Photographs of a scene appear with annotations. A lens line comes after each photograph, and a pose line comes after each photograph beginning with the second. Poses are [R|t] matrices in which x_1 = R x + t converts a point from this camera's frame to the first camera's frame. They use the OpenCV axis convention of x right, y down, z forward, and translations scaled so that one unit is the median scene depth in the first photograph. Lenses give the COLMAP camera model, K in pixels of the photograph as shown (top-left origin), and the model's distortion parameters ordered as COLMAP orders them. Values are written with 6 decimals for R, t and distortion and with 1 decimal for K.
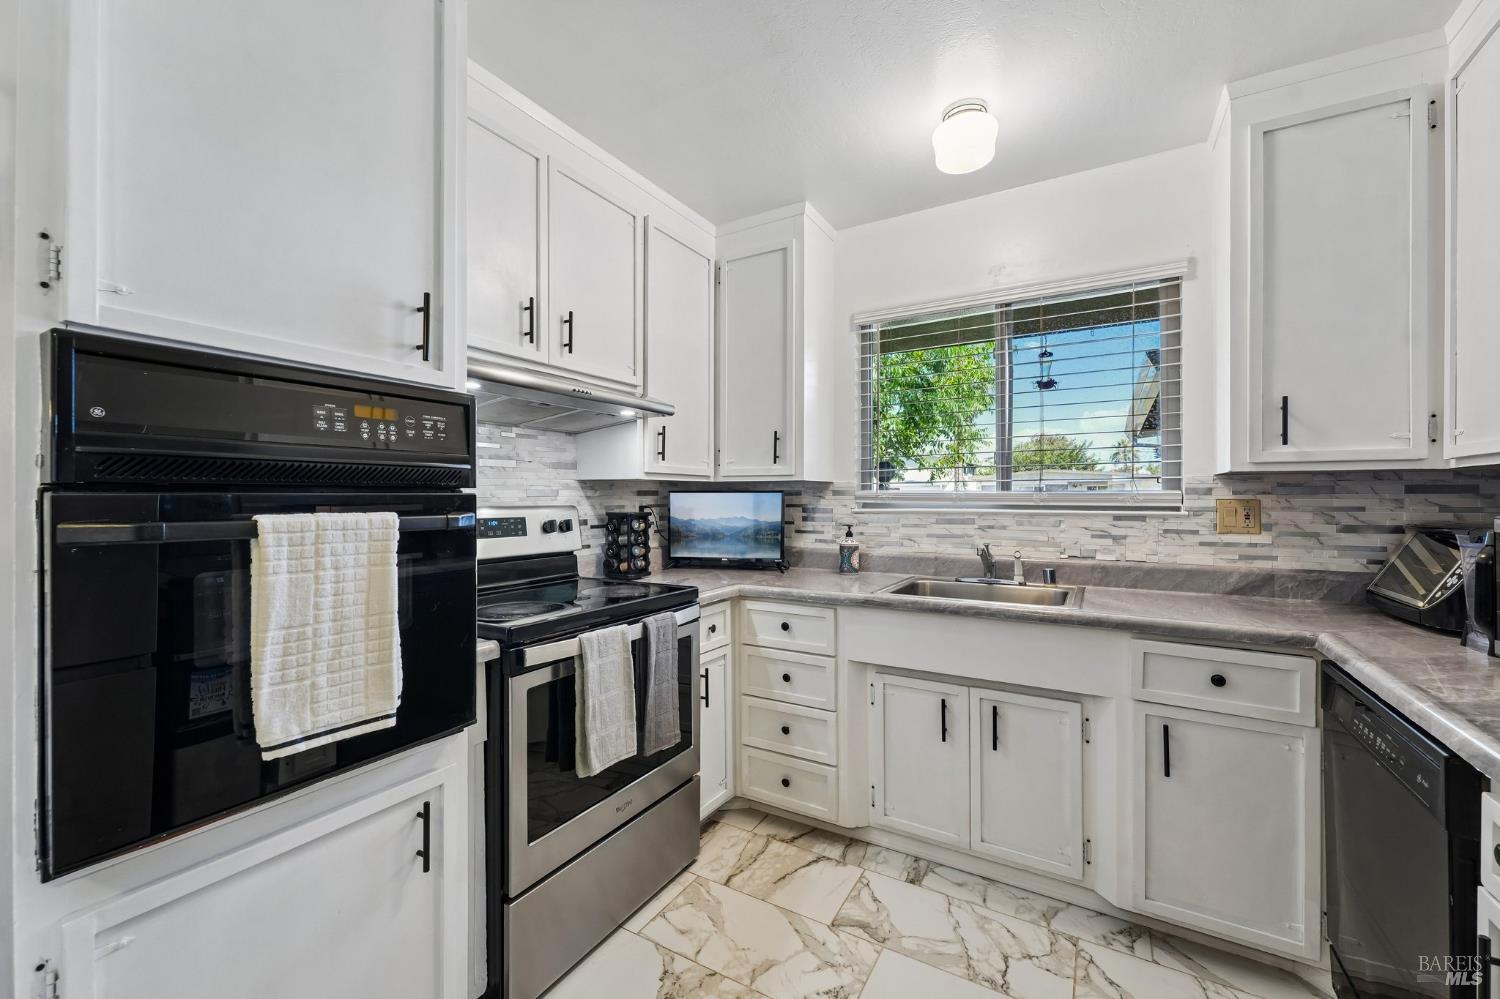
lens RADIAL K [[604.6, 0, 743.5], [0, 604.6, 497.5], [0, 0, 1]] dist [-0.000002, -0.000262]
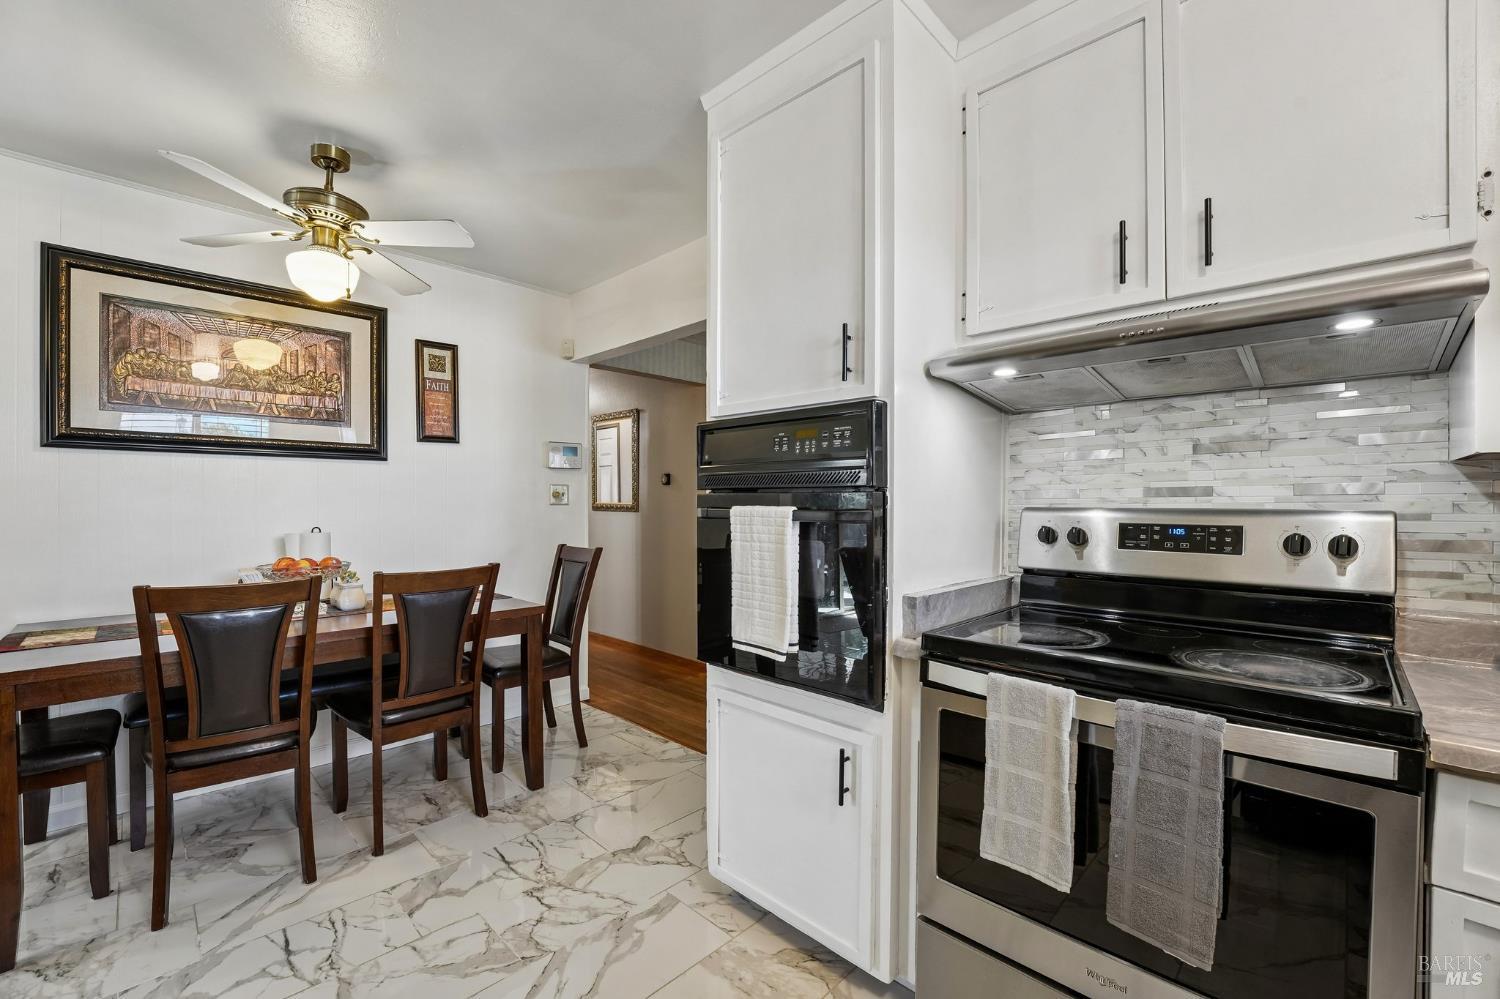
lens RADIAL K [[617.3, 0, 746.4], [0, 617.3, 504.8], [0, 0, 1]] dist [-0.021115, 0.000055]
pose [[-0.230990, 0.005126, -0.972943, 0.407227], [-0.002420, 0.999980, 0.005843, 0.006678], [0.972953, 0.003705, -0.230973, 0.631867]]
